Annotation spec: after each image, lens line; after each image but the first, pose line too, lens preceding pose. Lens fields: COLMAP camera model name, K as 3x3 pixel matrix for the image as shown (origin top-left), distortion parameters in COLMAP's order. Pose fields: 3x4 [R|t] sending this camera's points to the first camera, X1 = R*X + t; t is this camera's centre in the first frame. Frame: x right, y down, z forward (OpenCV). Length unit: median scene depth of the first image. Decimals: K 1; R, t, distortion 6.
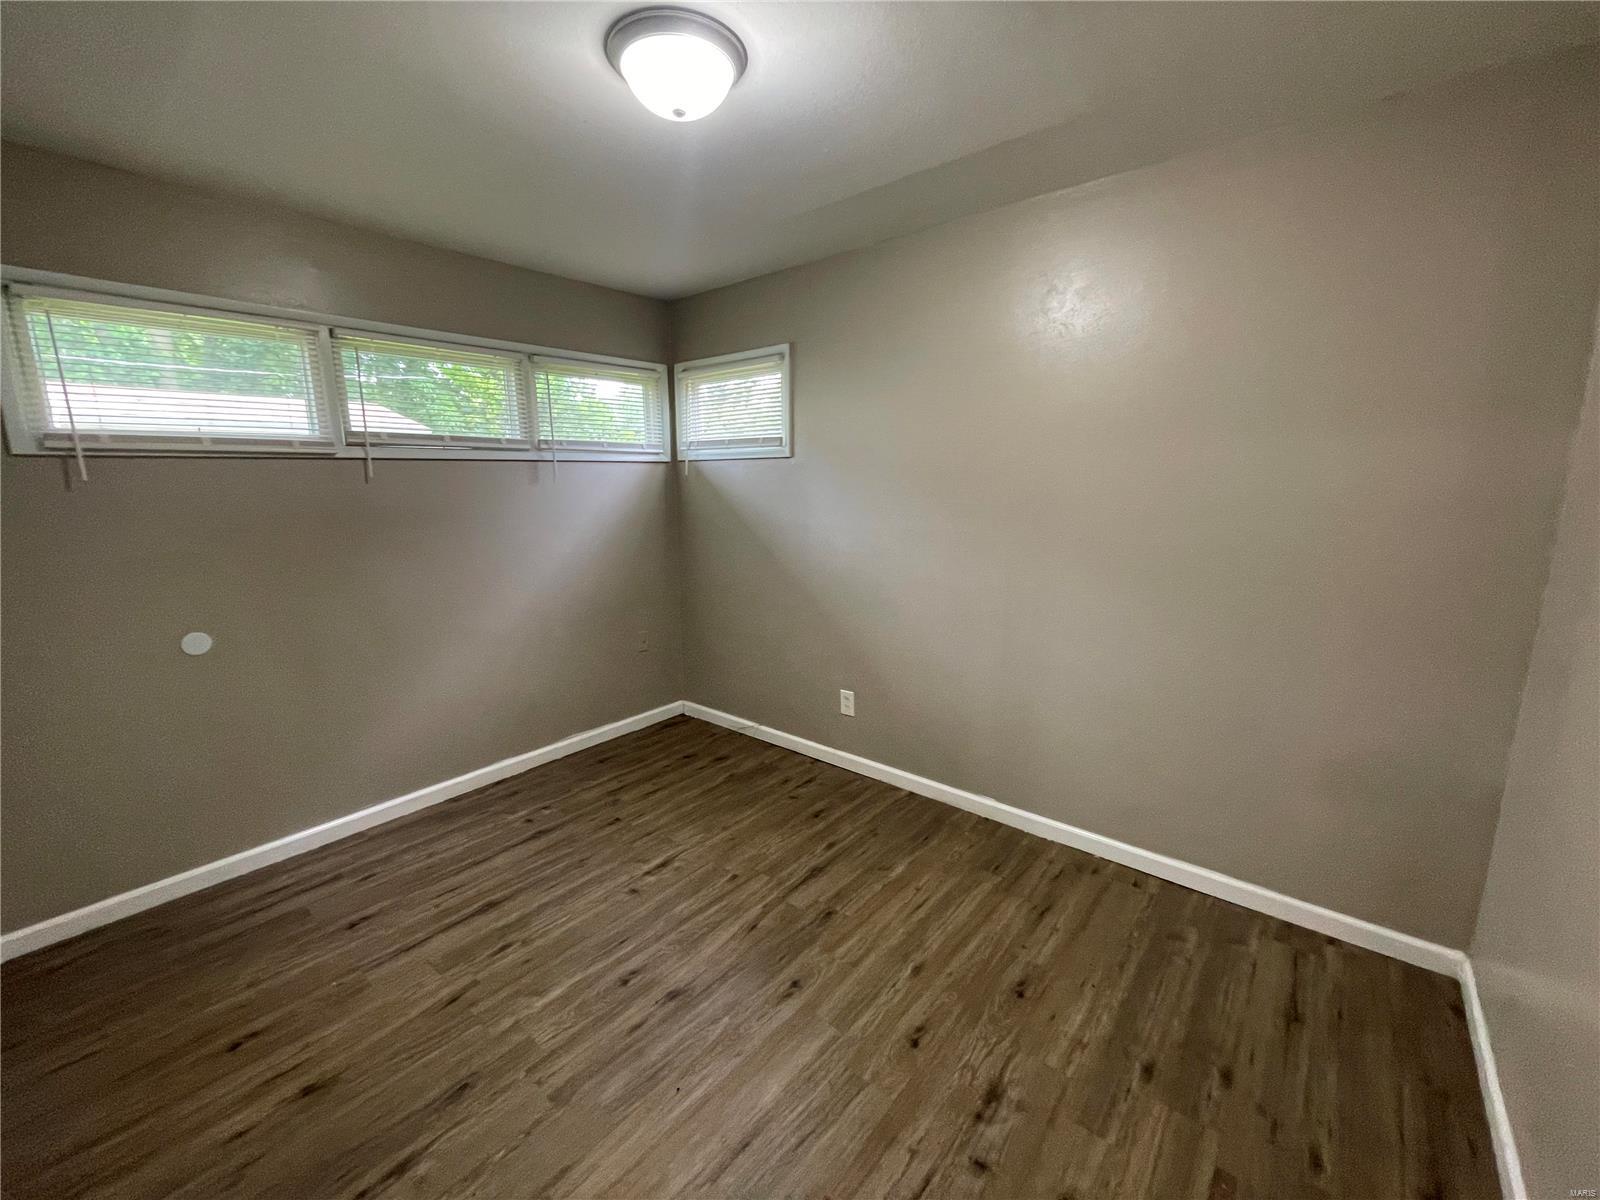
lens RADIAL K [[645.7, 0, 799.5], [0, 645.7, 592.8], [0, 0, 1]] dist [-0.002237, -0.000107]
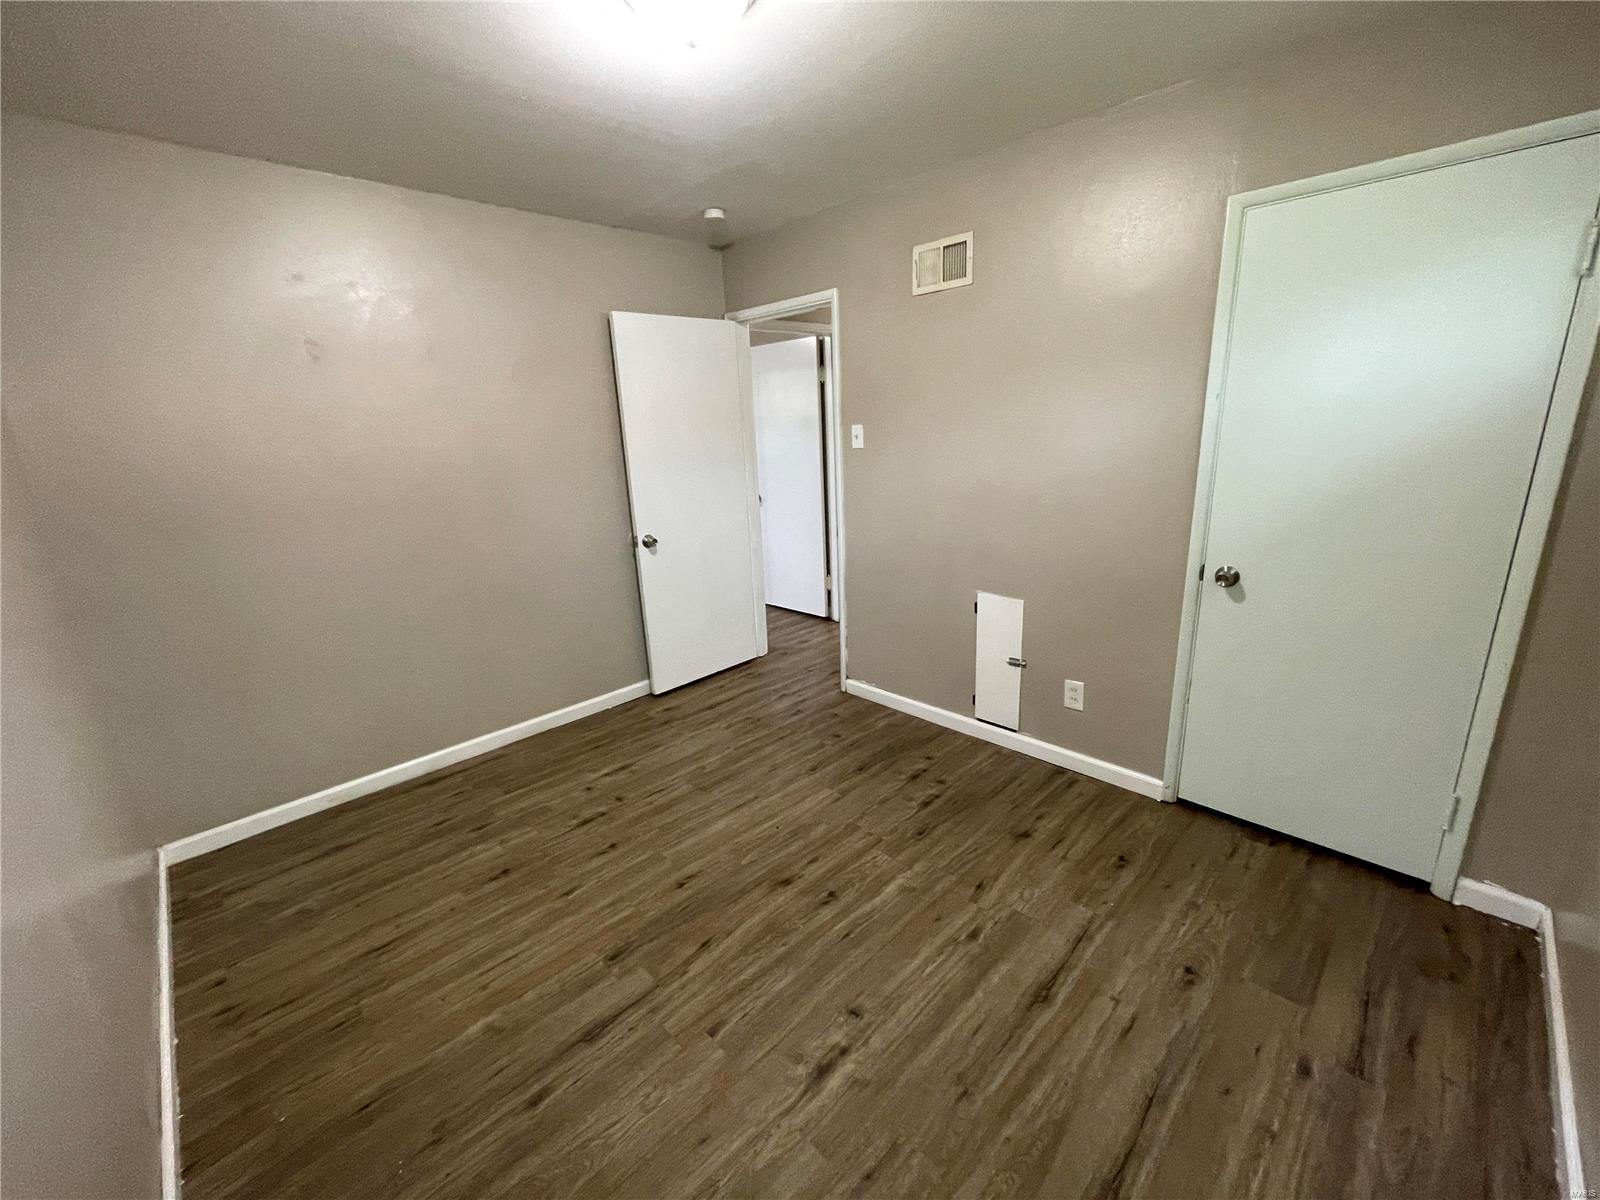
lens RADIAL K [[645.7, 0, 799.5], [0, 645.7, 592.8], [0, 0, 1]] dist [-0.002237, -0.000107]
pose [[-0.993780, 0.027732, 0.107854, -0.331110], [0.071012, 0.903852, 0.421910, -0.307134], [-0.085783, 0.426945, -0.900200, 1.680868]]
